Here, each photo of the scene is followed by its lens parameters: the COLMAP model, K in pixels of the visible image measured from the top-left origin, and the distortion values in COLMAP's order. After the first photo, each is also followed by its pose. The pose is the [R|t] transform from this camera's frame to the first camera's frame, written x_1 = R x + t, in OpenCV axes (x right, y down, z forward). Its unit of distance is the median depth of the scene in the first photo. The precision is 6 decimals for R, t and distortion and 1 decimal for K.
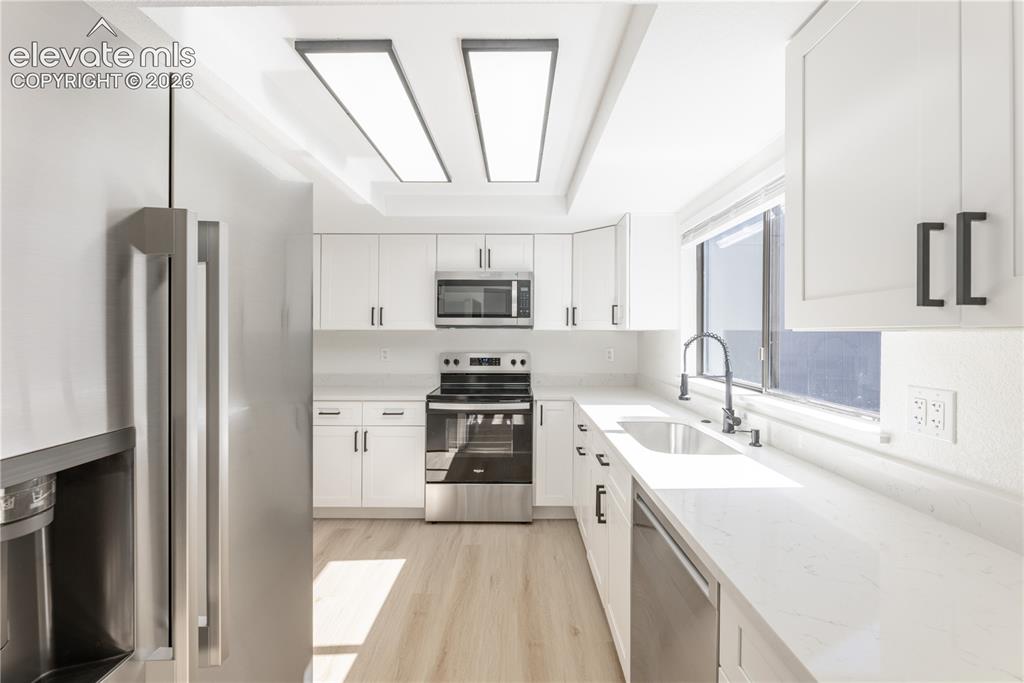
lens RADIAL K [[430.6, 0, 510.0], [0, 430.6, 335.6], [0, 0, 1]] dist [-0.004101, -0.000728]
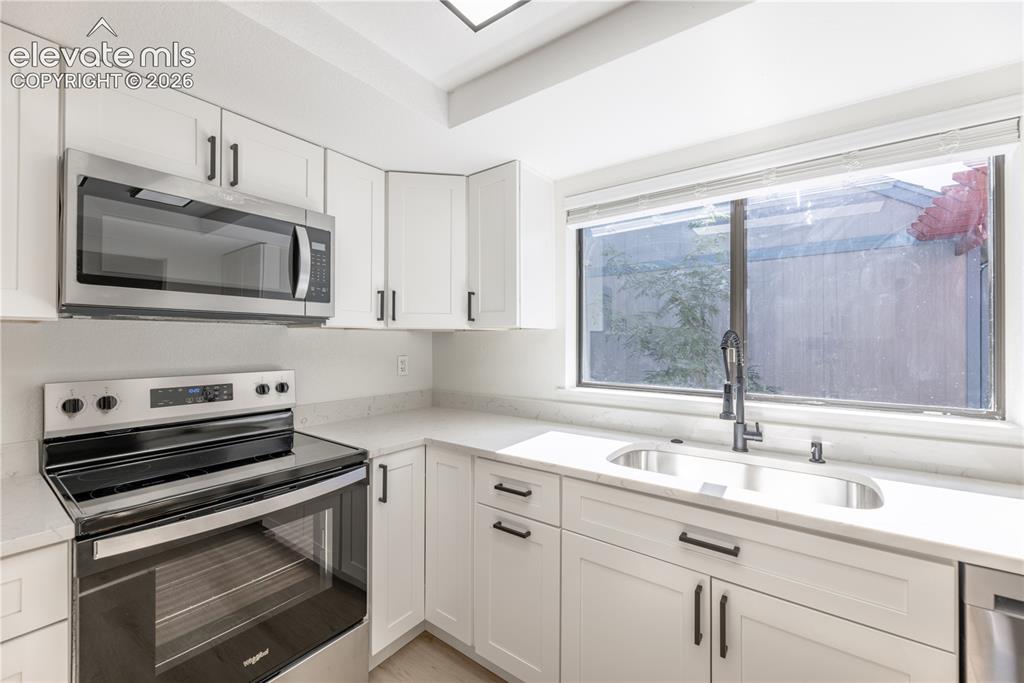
lens RADIAL K [[415.4, 0, 510.1], [0, 415.4, 341.2], [0, 0, 1]] dist [-0.003019, 0.000260]
pose [[0.585522, -0.003731, 0.810648, -0.237773], [0.004552, 0.999989, 0.001315, 0.005853], [-0.810644, 0.002920, 0.585532, 0.525377]]
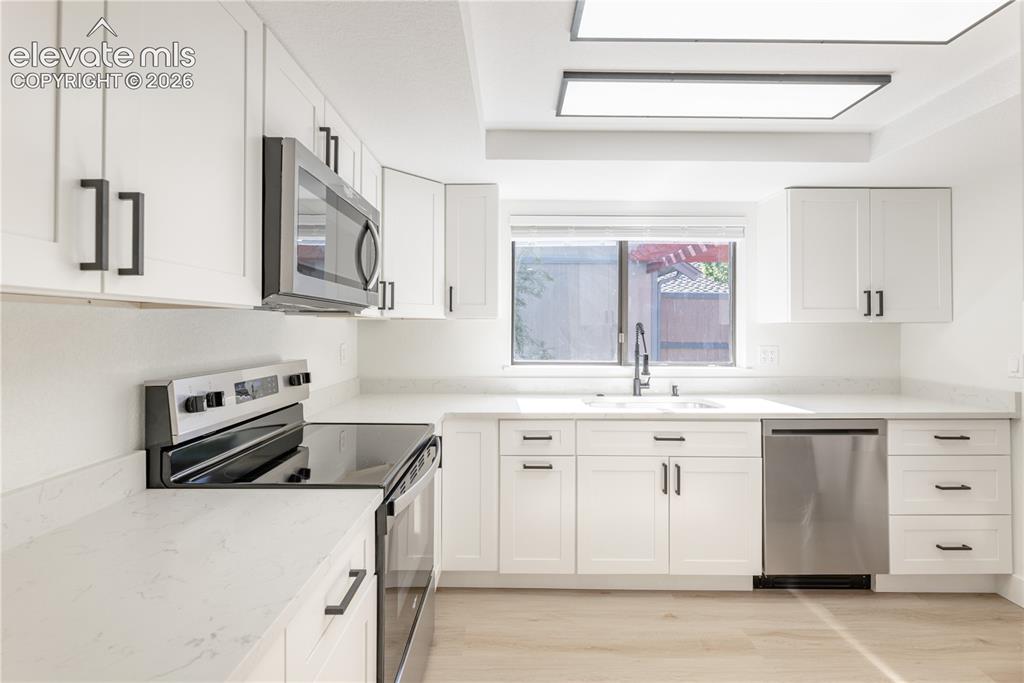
lens RADIAL K [[454.2, 0, 512.6], [0, 454.2, 328.6], [0, 0, 1]] dist [-0.001933, -0.000071]
pose [[-0.022149, -0.003454, 0.999749, -0.550126], [0.002685, 0.999990, 0.003514, 0.002942], [-0.999751, 0.002763, -0.022140, 0.843583]]
